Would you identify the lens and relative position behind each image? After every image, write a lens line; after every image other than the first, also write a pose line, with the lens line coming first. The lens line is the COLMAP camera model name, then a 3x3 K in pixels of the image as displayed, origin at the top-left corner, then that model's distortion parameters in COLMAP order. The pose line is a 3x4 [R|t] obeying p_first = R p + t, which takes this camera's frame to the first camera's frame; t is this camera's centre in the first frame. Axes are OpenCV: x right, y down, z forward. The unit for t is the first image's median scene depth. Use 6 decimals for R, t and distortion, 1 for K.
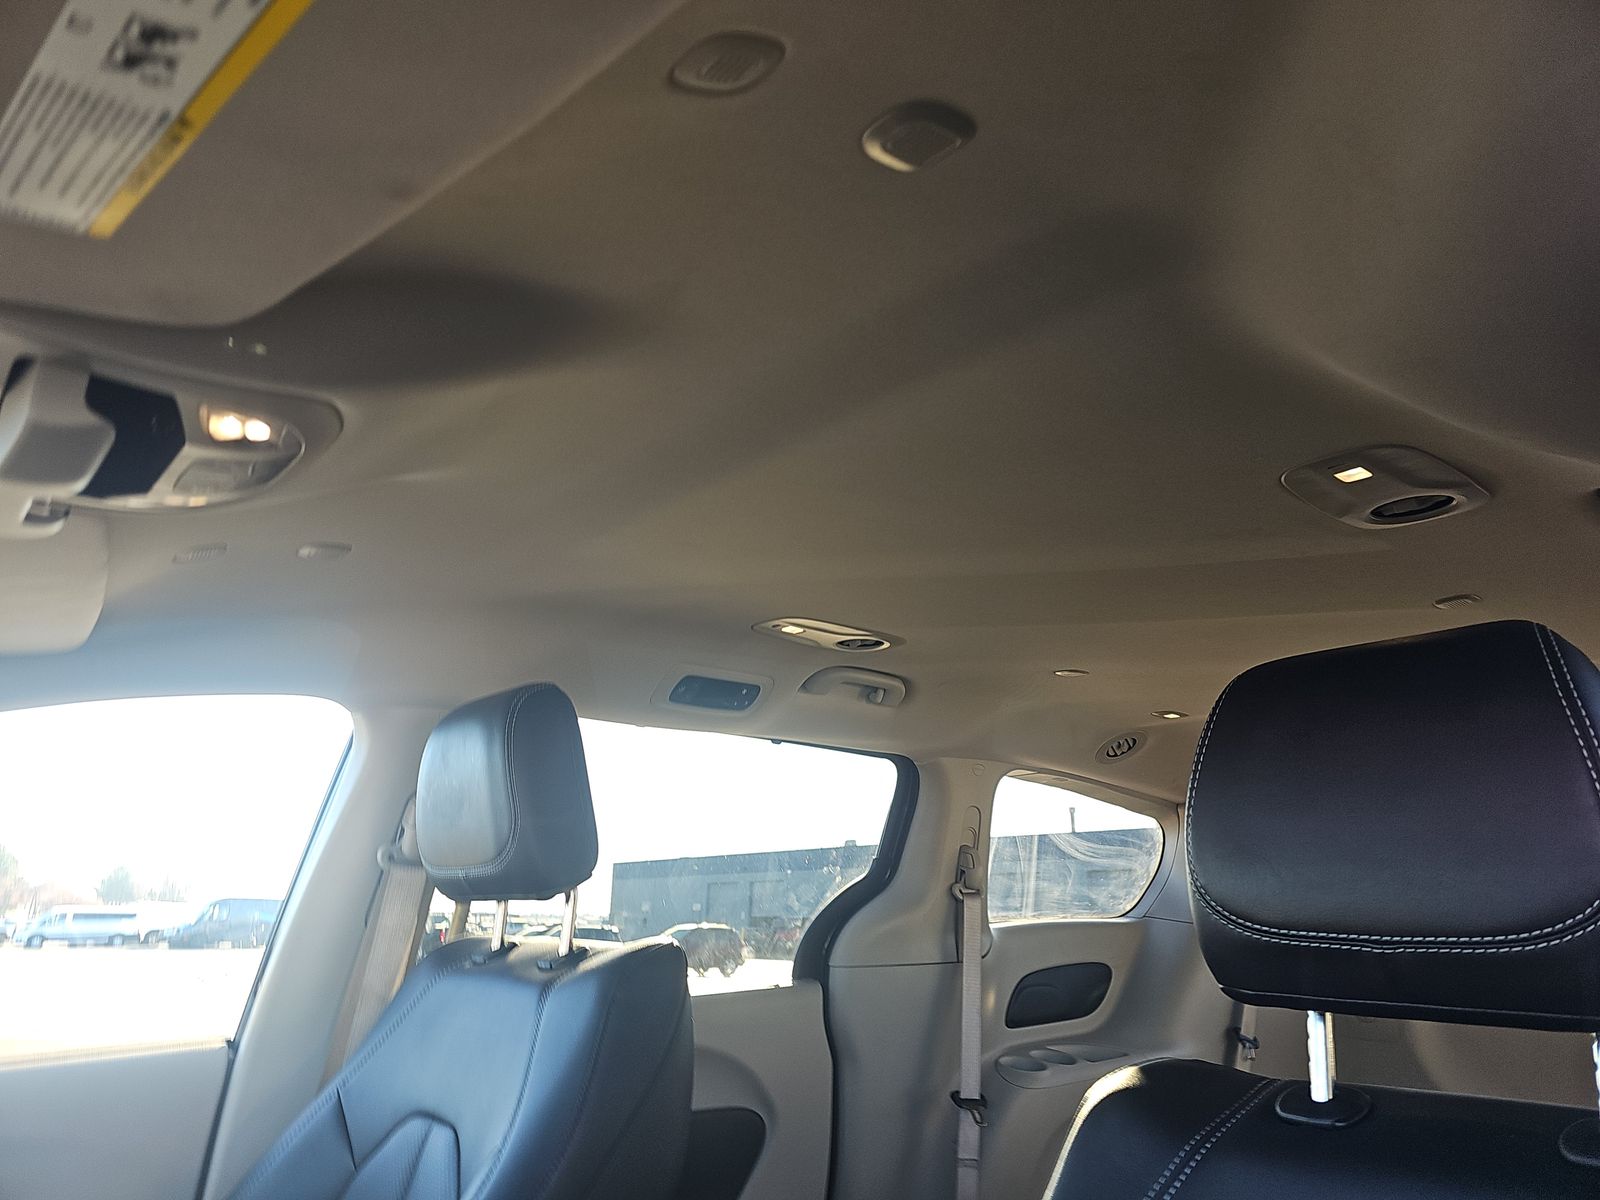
lens RADIAL K [[1073.5, 0, 797.4], [0, 1073.5, 594.2], [0, 0, 1]] dist [0.005849, -0.001060]
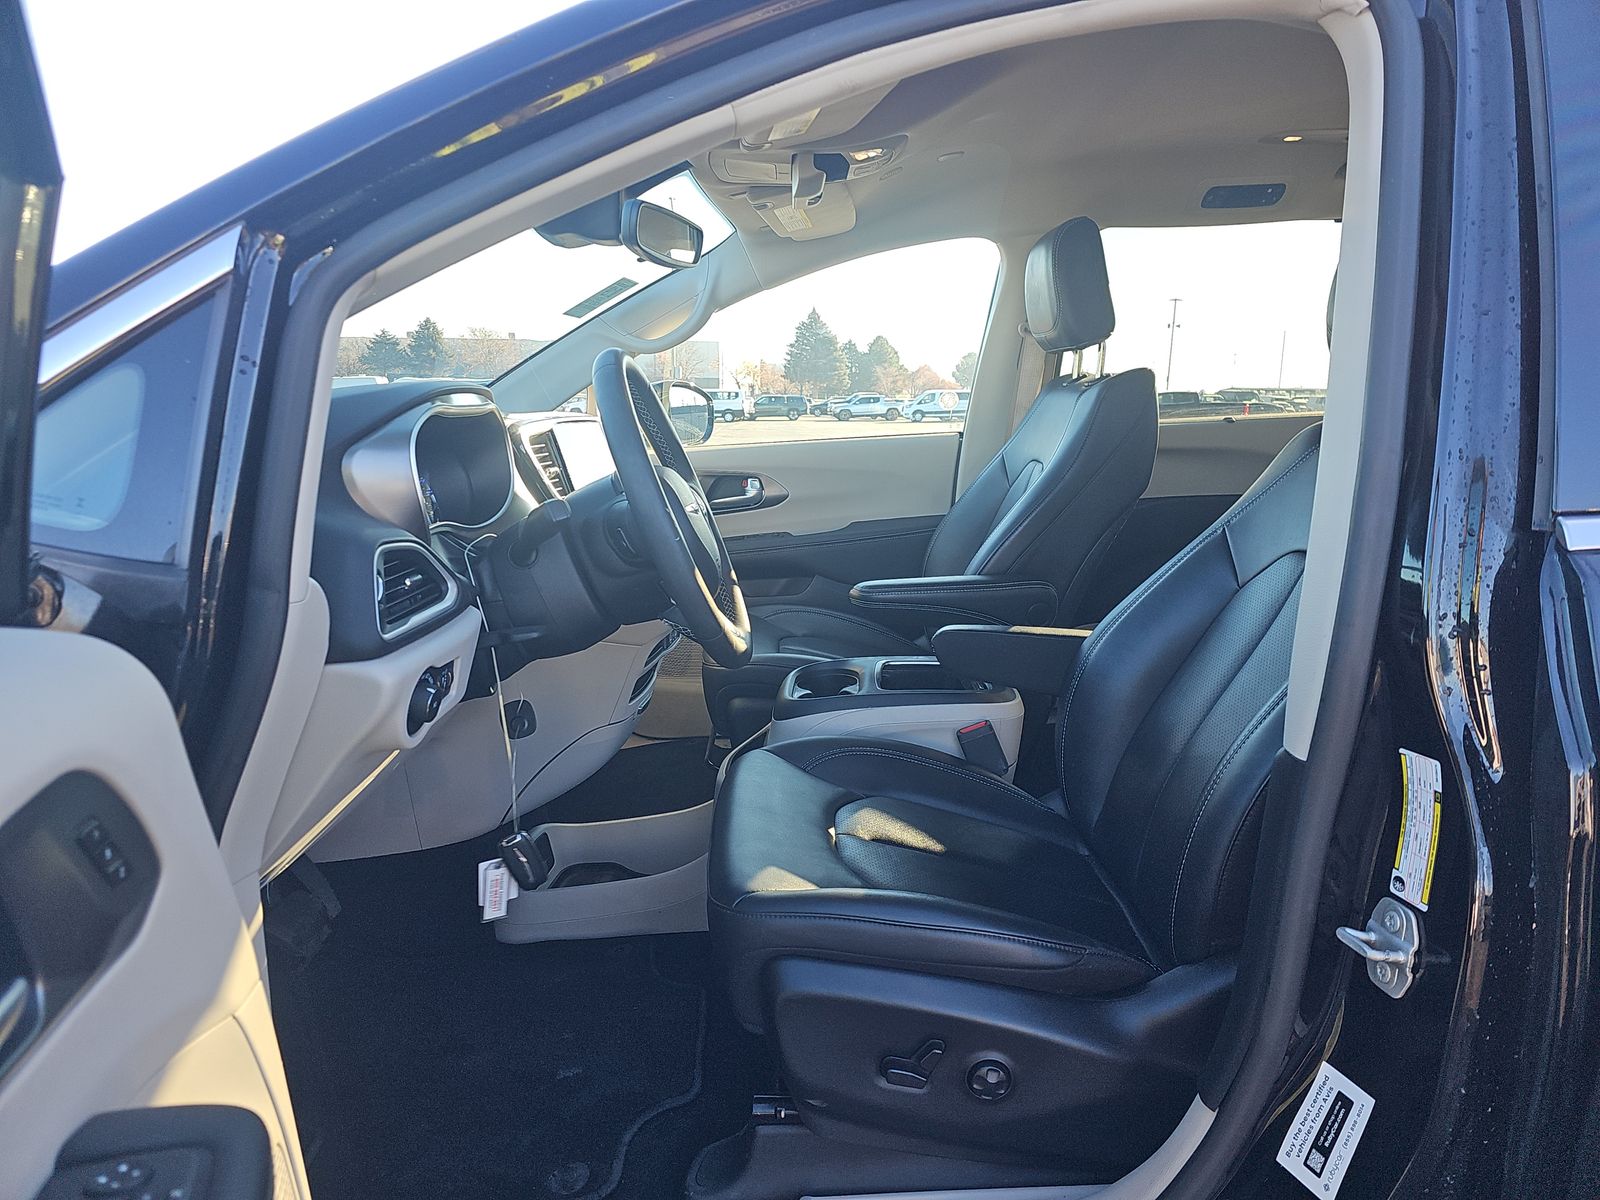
lens RADIAL K [[1073.5, 0, 797.4], [0, 1073.5, 594.2], [0, 0, 1]] dist [0.005849, -0.001060]
pose [[0.762364, 0.104394, -0.638673, 0.549790], [0.199619, 0.900845, 0.385526, -0.121647], [0.615592, -0.421402, 0.665933, -0.612260]]
